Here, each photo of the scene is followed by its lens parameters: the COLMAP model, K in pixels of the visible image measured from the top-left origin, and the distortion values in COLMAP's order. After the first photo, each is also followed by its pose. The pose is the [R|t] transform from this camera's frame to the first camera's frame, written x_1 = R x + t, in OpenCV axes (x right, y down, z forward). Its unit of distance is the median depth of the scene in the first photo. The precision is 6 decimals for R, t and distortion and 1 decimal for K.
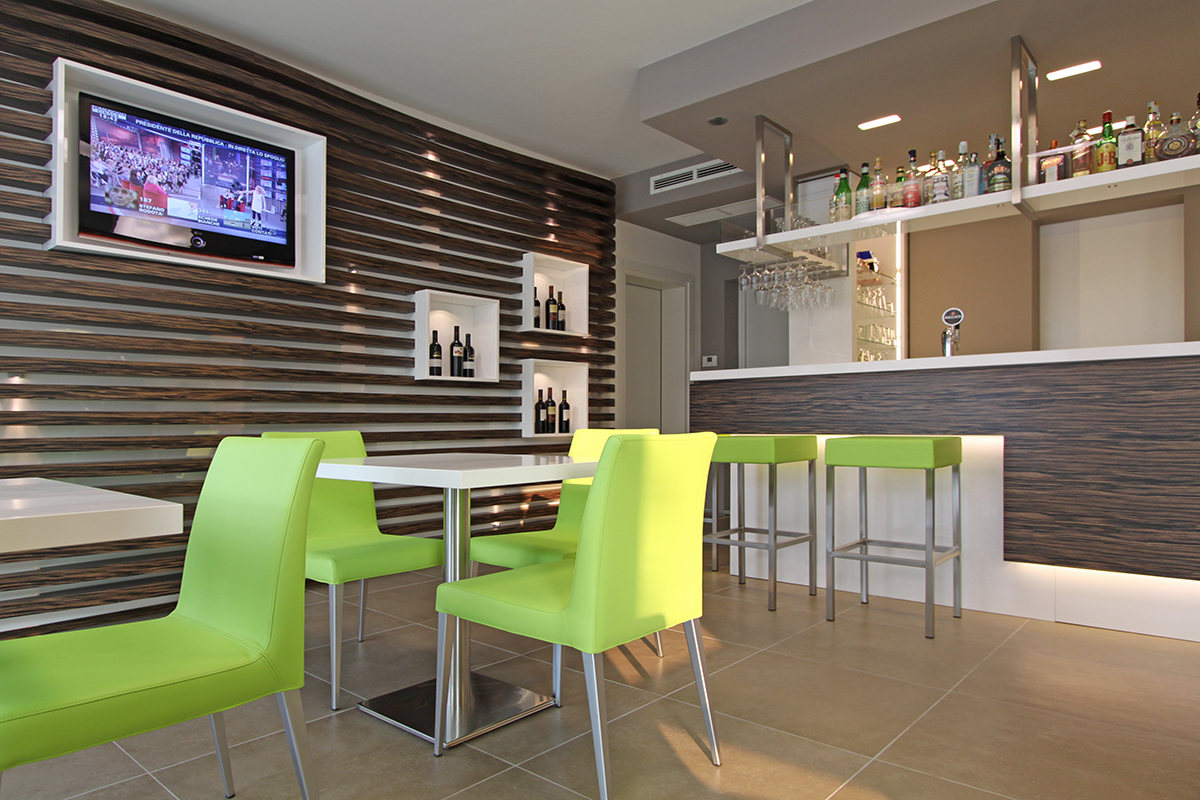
lens RADIAL K [[709.1, 0, 600.0], [0, 709.1, 400.0], [0, 0, 1]] dist [0.001110, -0.000062]
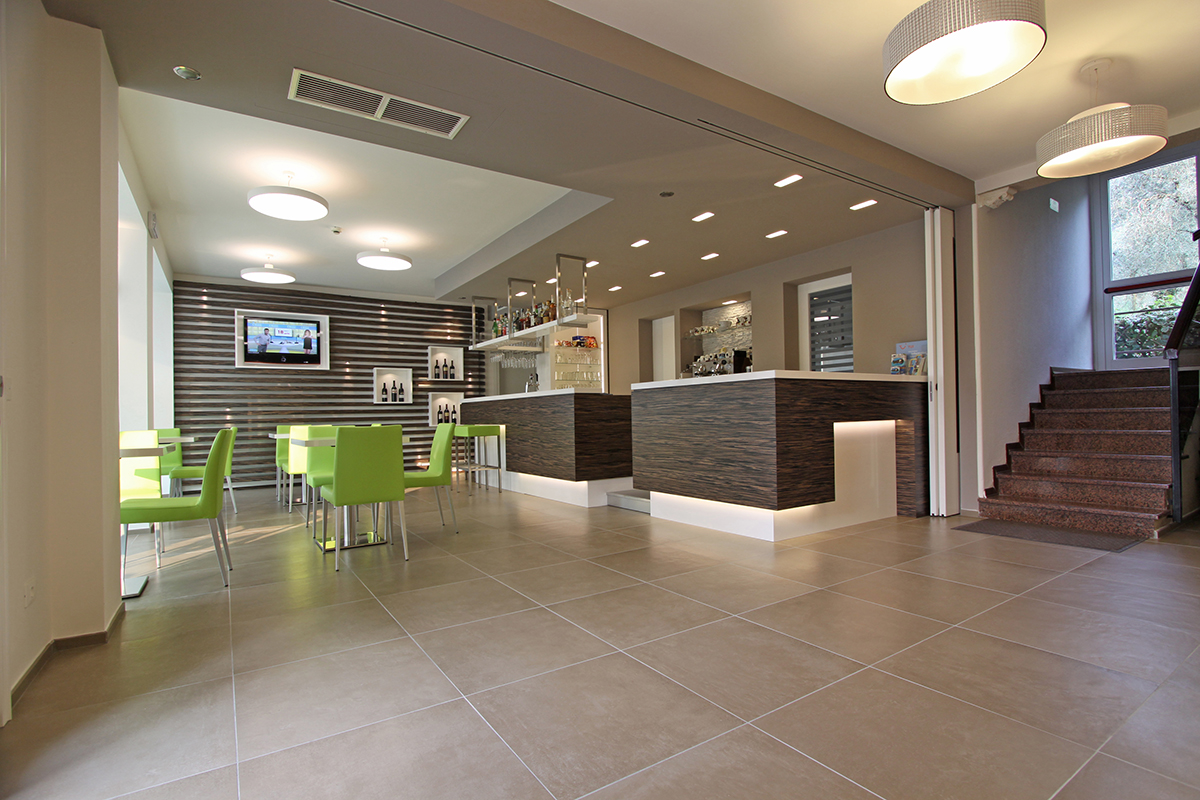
lens RADIAL K [[566.2, 0, 600.0], [0, 566.2, 400.0], [0, 0, 1]] dist [-0.001442, 0.000145]
pose [[0.957086, -0.020525, -0.289078, 1.050513], [0.023236, 0.999712, 0.005949, -0.034327], [0.288872, -0.012411, 0.957287, -0.657374]]
